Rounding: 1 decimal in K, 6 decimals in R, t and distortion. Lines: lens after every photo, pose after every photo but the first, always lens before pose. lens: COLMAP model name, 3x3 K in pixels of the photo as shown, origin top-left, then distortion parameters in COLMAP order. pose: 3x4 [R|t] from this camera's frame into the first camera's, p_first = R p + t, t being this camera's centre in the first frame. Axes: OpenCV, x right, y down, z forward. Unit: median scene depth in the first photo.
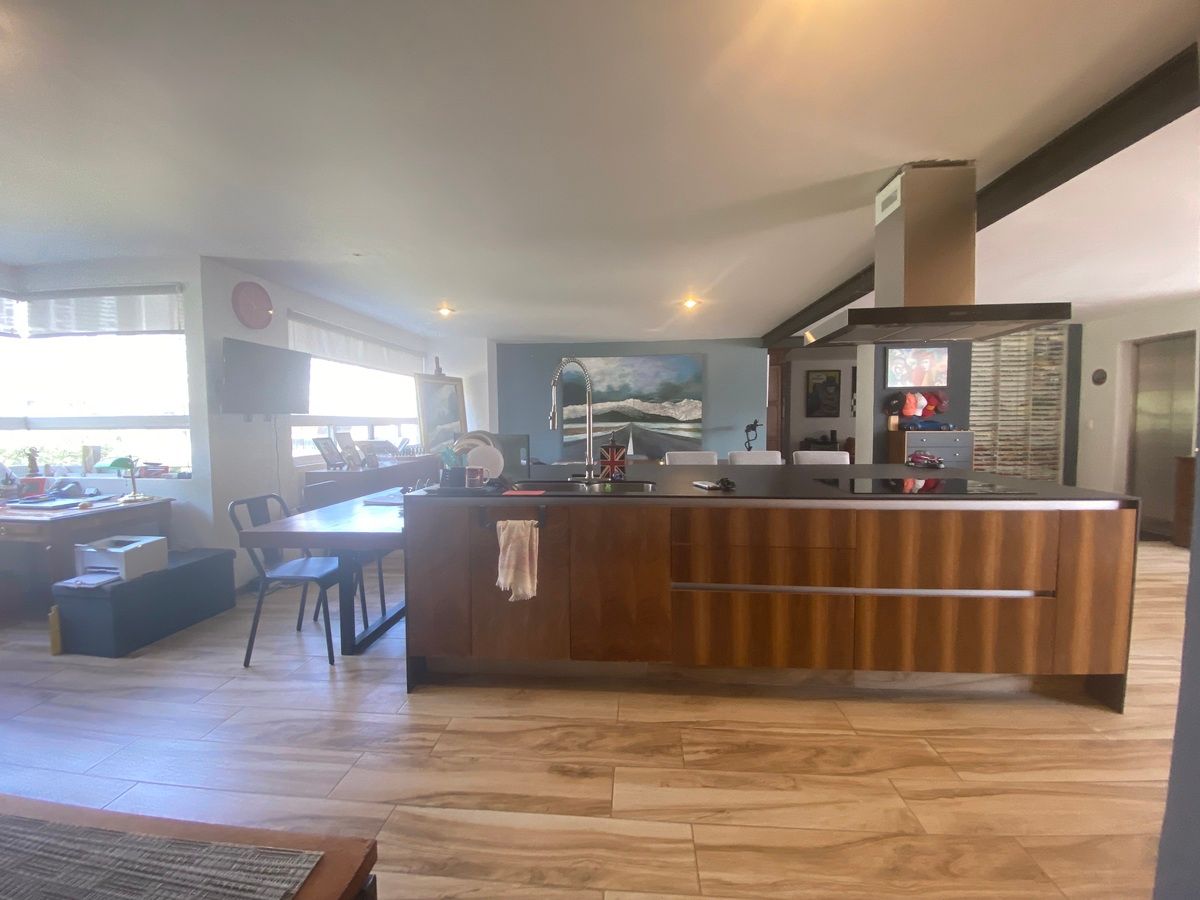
lens RADIAL K [[487.7, 0, 594.6], [0, 487.7, 447.7], [0, 0, 1]] dist [0.033279, -0.025666]
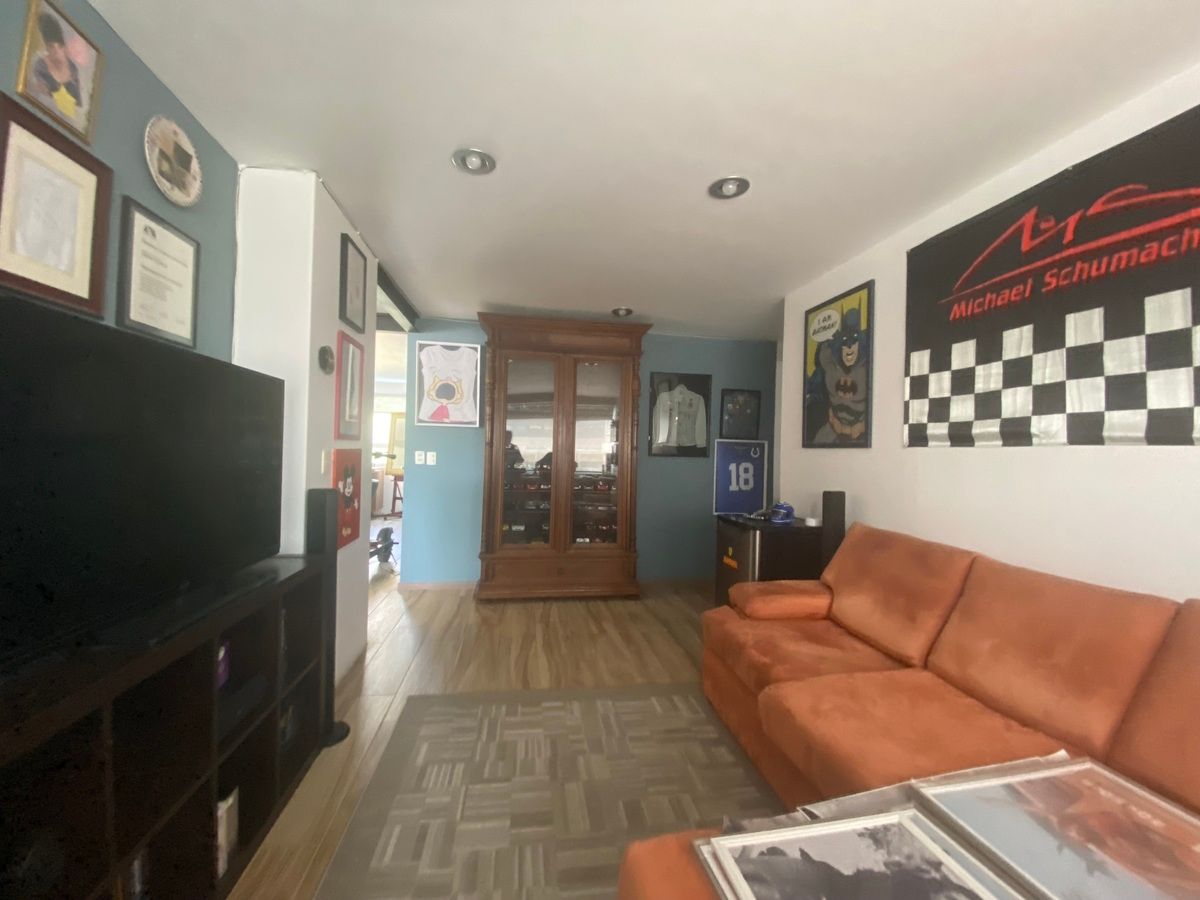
lens RADIAL K [[487.7, 0, 594.6], [0, 487.7, 447.7], [0, 0, 1]] dist [0.033279, -0.025666]
pose [[0.245906, 0.002676, -0.969290, 1.593993], [-0.077413, 0.996856, -0.016887, -0.100309], [0.966197, 0.079188, 0.245340, 1.714593]]
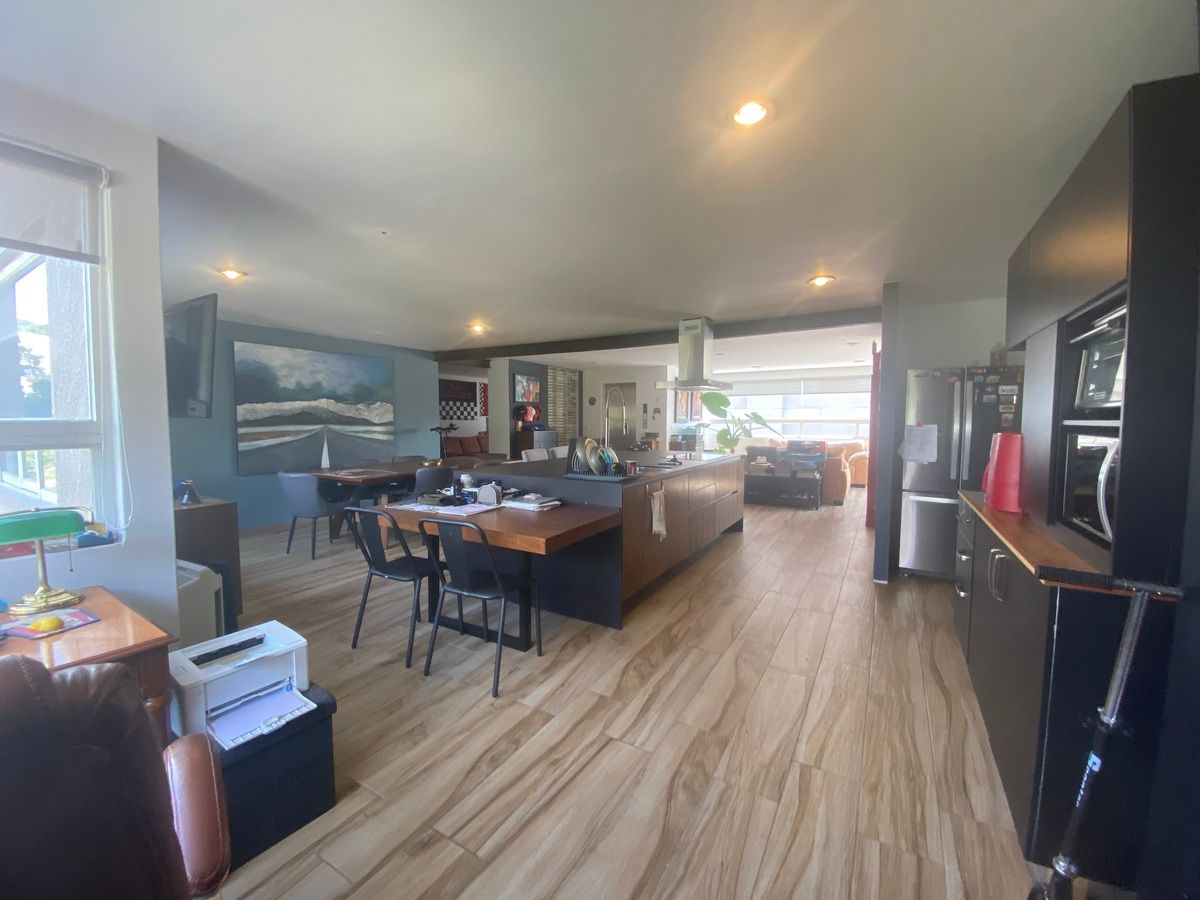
lens RADIAL K [[479.9, 0, 600.0], [0, 479.9, 450.0], [0, 0, 1]] dist [0.049125, -0.038909]
pose [[0.430584, -0.048672, 0.901237, -0.835068], [0.041382, 0.998559, 0.034156, -0.025140], [-0.901601, 0.022588, 0.431978, 0.244879]]
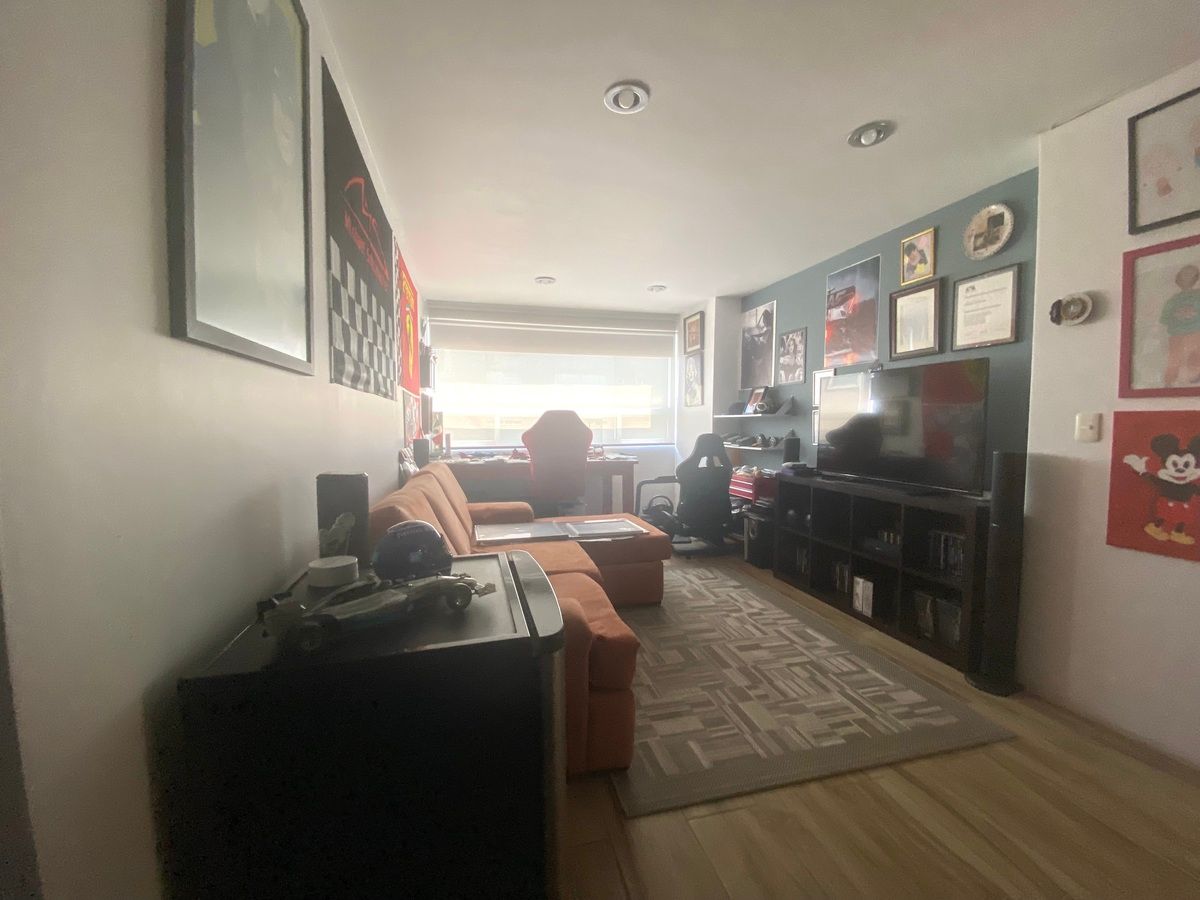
lens RADIAL K [[488.2, 0, 595.9], [0, 488.2, 449.0], [0, 0, 1]] dist [0.026775, -0.021679]
pose [[-0.338909, -0.048694, 0.939558, 0.748454], [0.049923, 0.996322, 0.069644, -0.105396], [-0.939494, 0.070509, -0.335232, 2.131046]]
